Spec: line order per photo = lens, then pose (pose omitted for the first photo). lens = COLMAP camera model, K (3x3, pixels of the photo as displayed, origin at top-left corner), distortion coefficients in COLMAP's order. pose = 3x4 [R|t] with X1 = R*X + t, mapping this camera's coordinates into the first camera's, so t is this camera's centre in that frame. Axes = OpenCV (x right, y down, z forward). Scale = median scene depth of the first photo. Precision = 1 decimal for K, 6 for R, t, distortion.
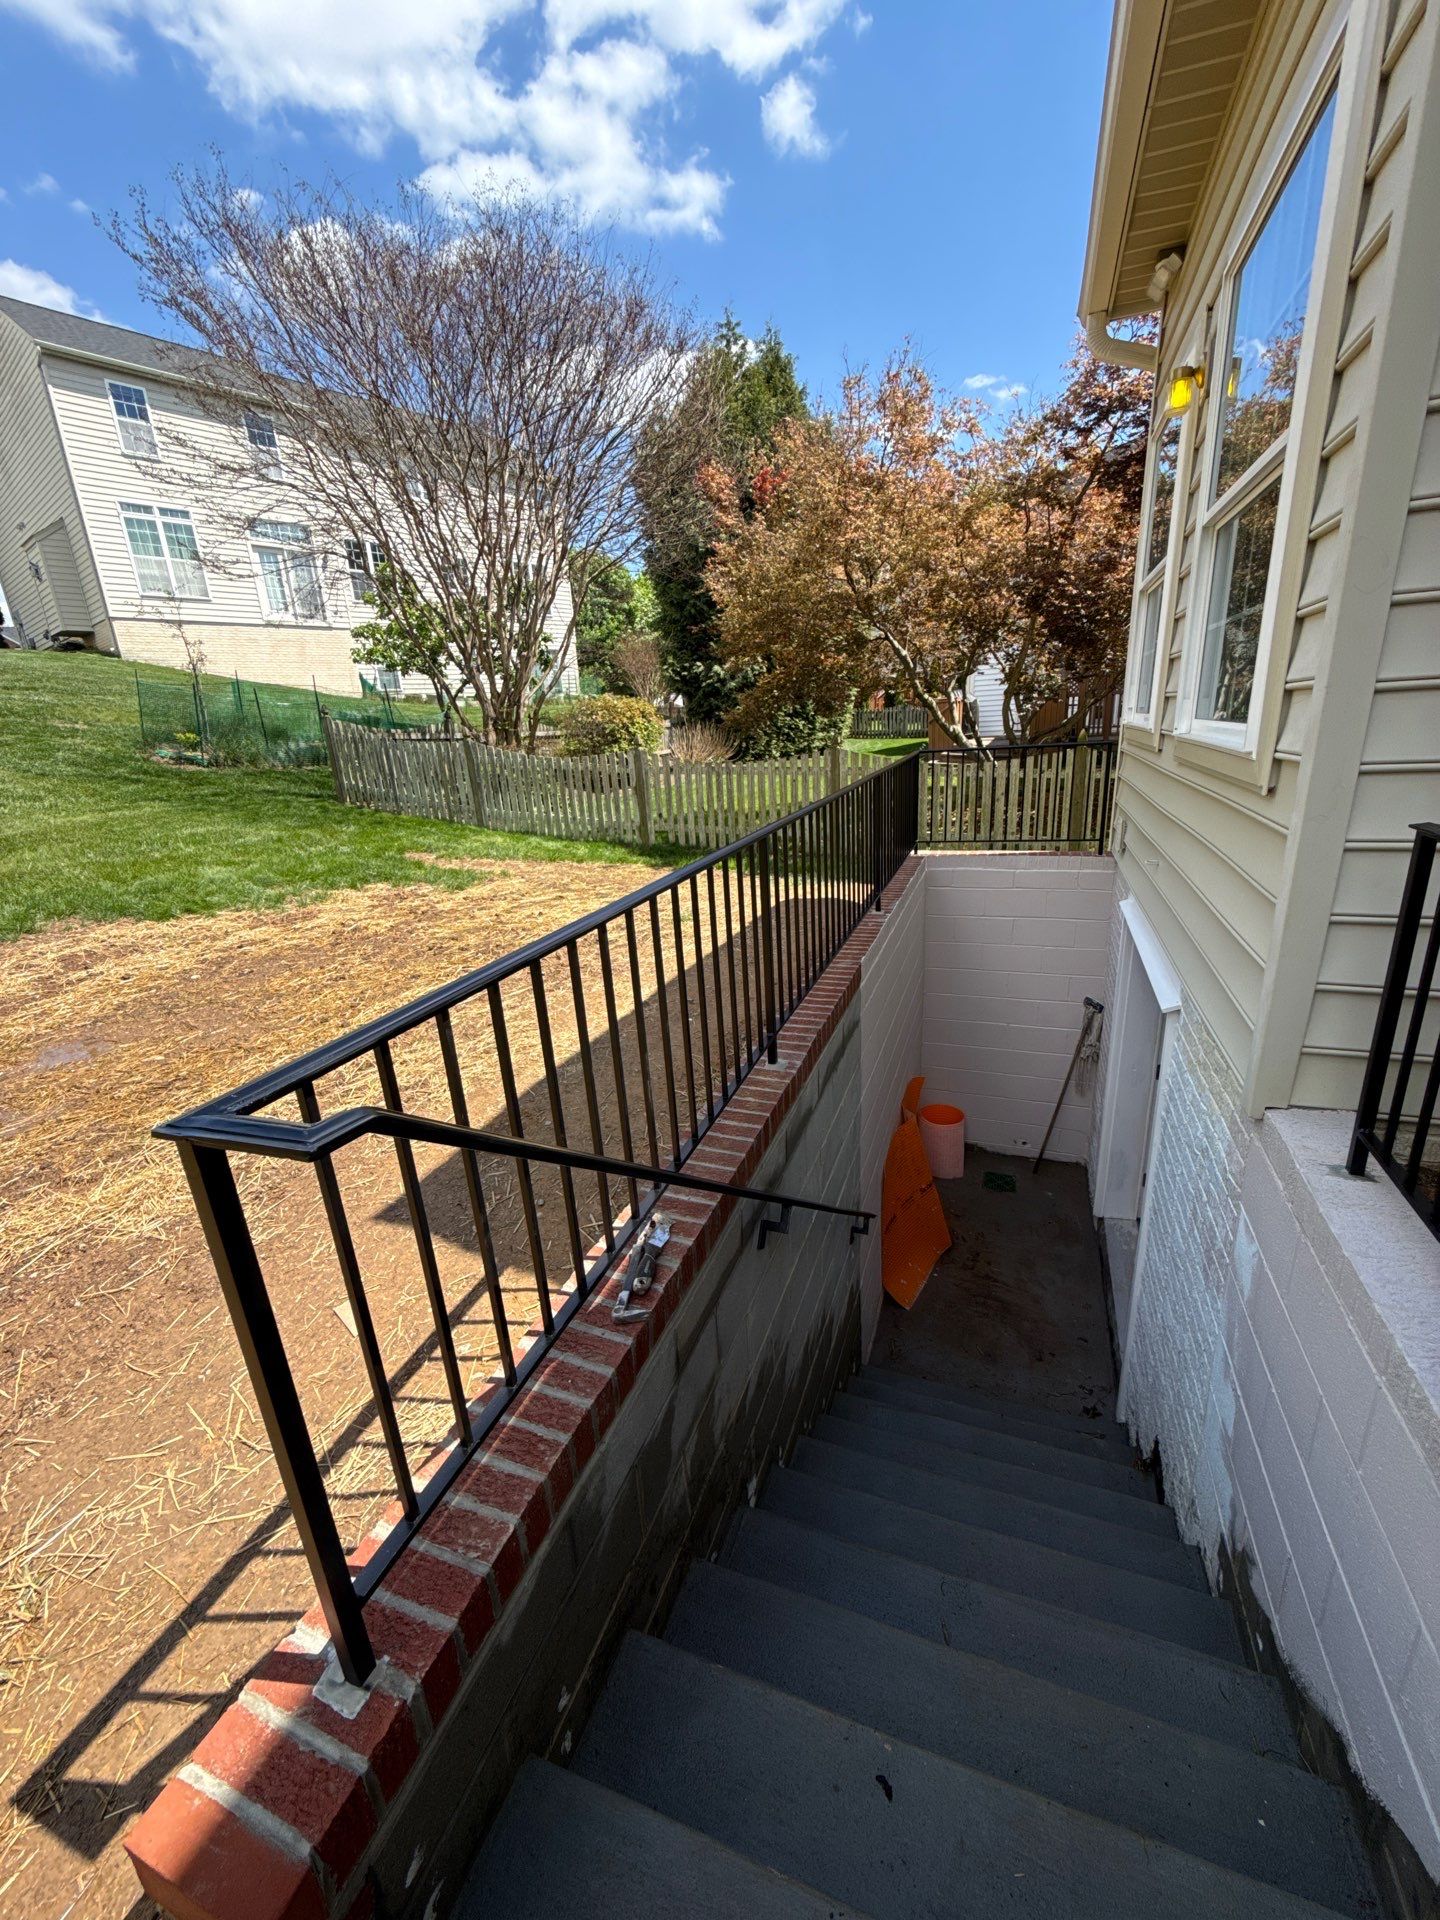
lens RADIAL K [[763.2, 0, 731.1], [0, 763.2, 955.3], [0, 0, 1]] dist [-0.003228, 0.000204]
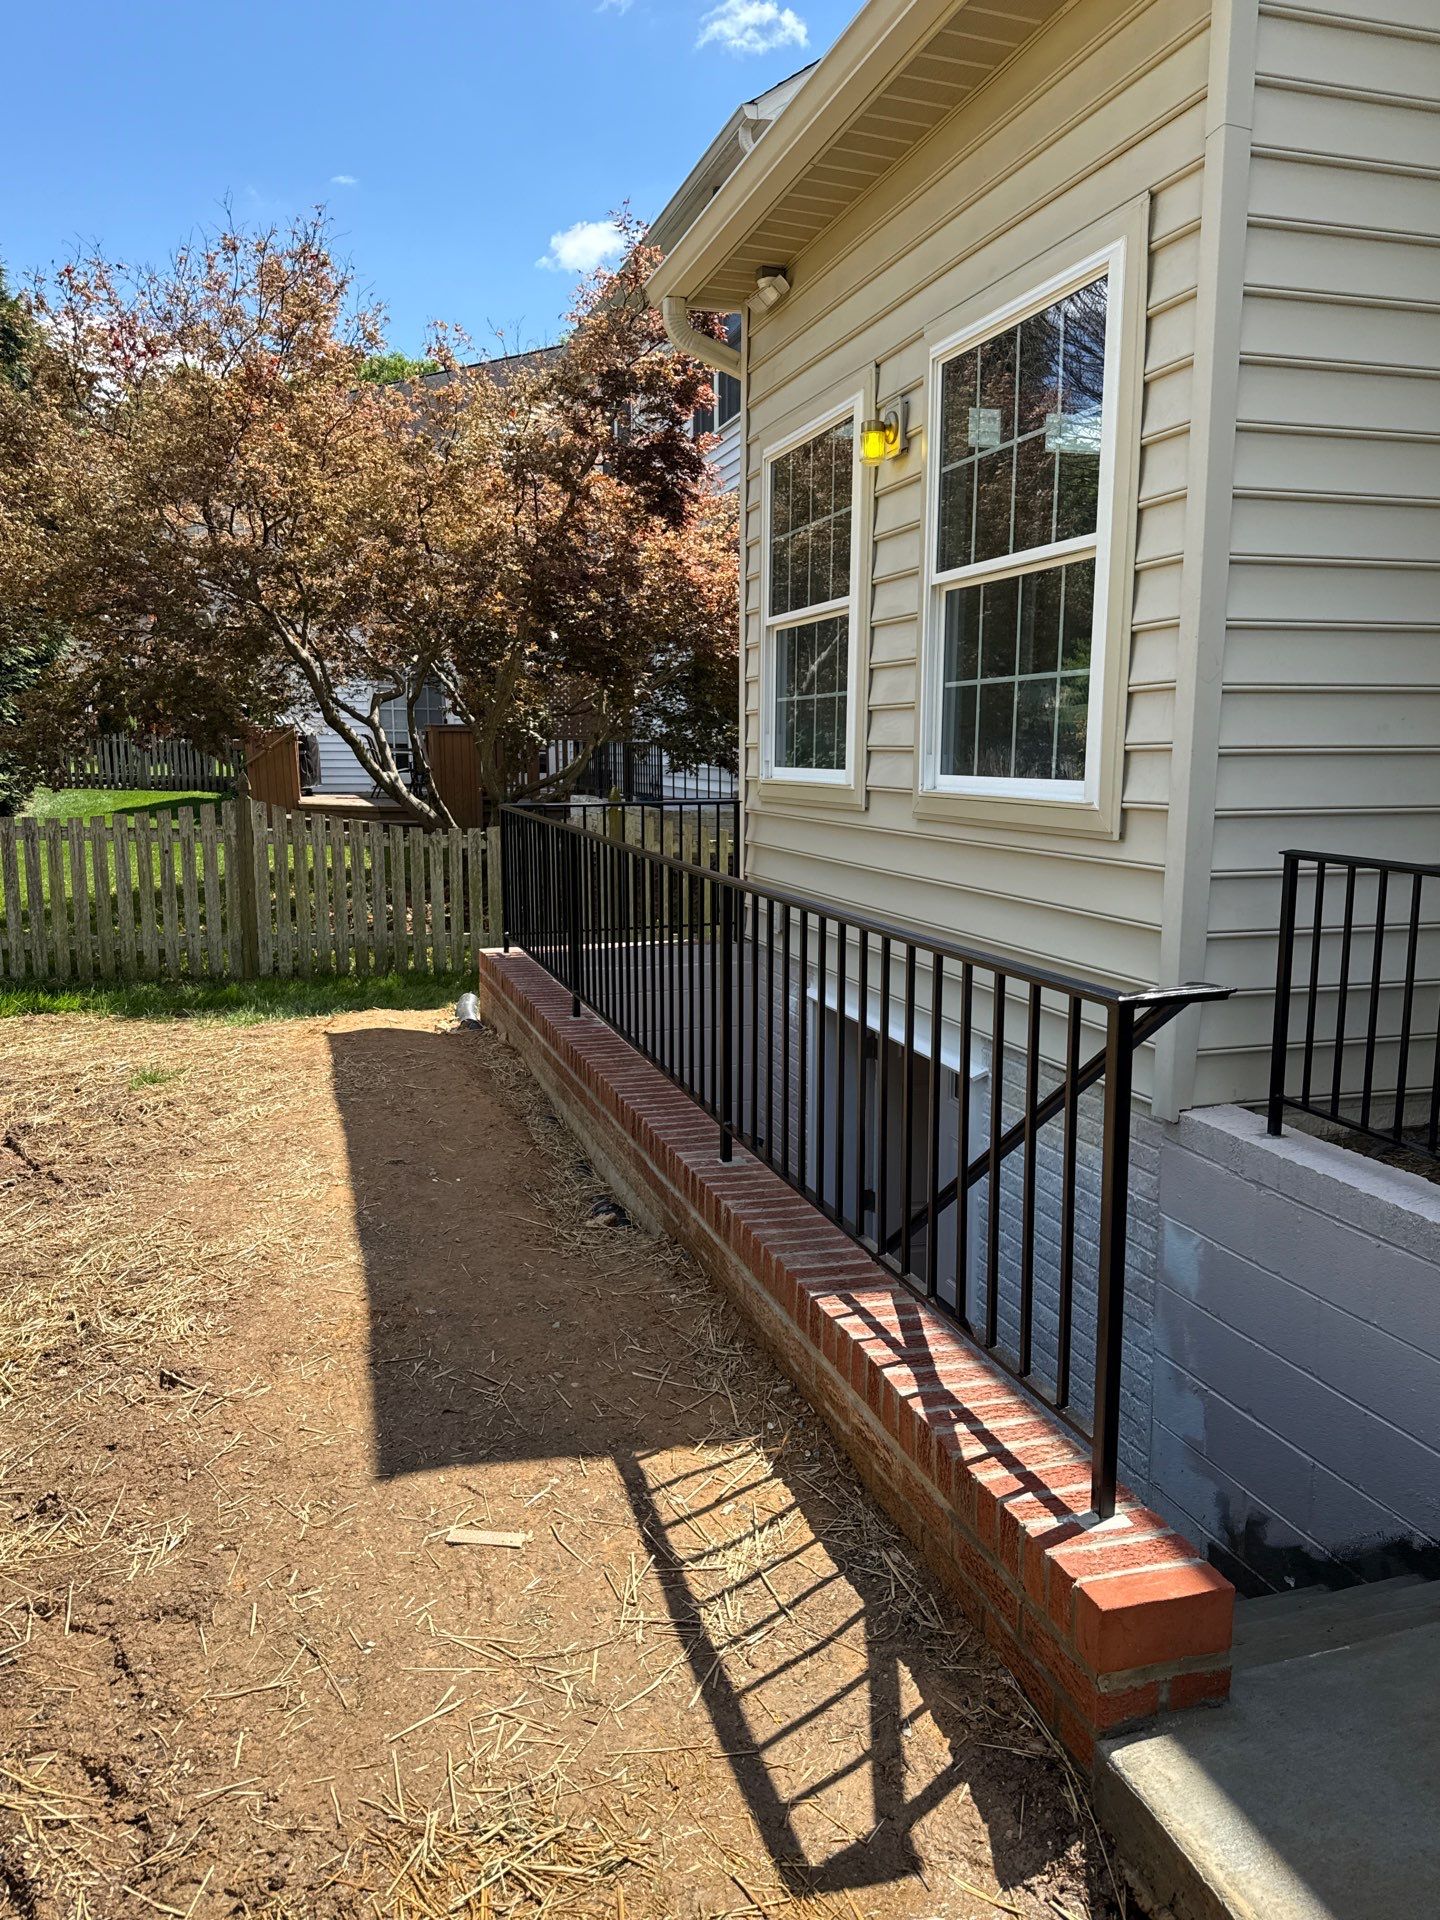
lens RADIAL K [[1384.3, 0, 729.9], [0, 1384.3, 961.2], [0, 0, 1]] dist [-0.003291, 0.000350]
pose [[0.784174, -0.047561, 0.618715, -0.202246], [0.144963, 0.983511, -0.108127, 0.020960], [-0.603371, 0.174481, 0.778139, -0.041324]]
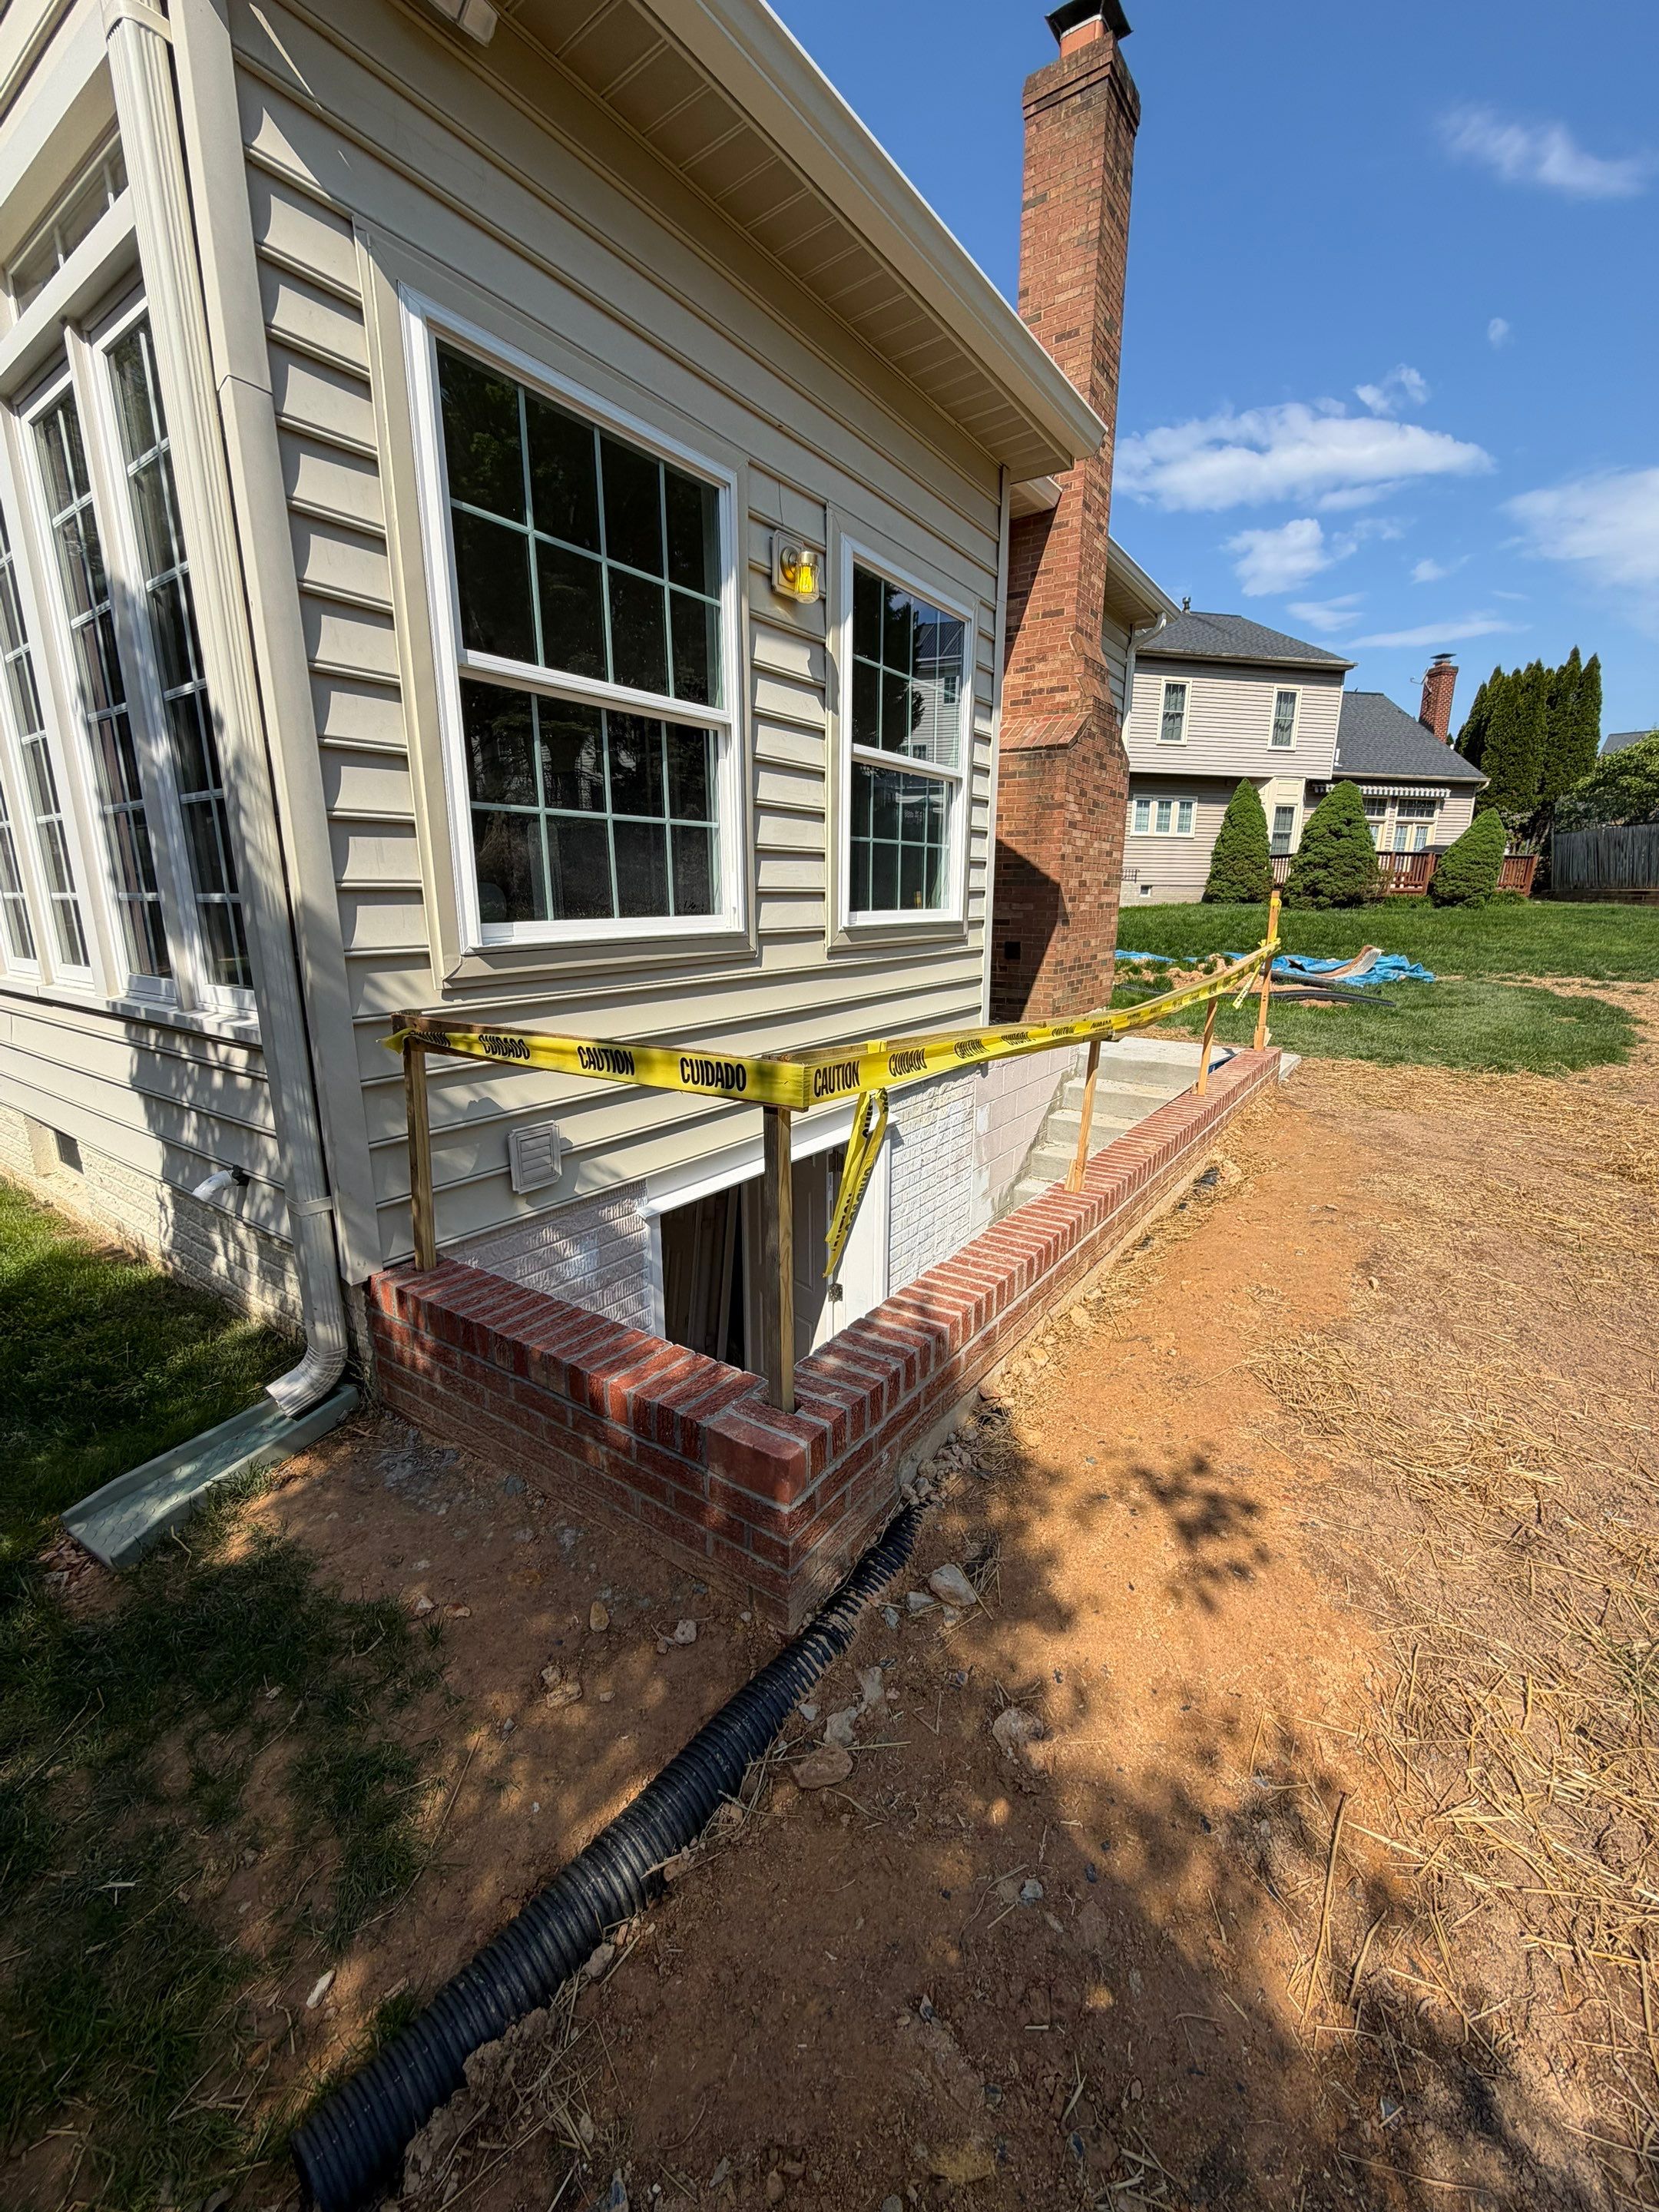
lens RADIAL K [[879.3, 0, 842.3], [0, 879.3, 1100.5], [0, 0, 1]] dist [-0.003228, 0.000204]
pose [[-0.967552, -0.006716, 0.252584, 0.087873], [0.121215, 0.864768, 0.487322, -0.216763], [-0.221699, 0.502127, -0.835894, 0.693662]]
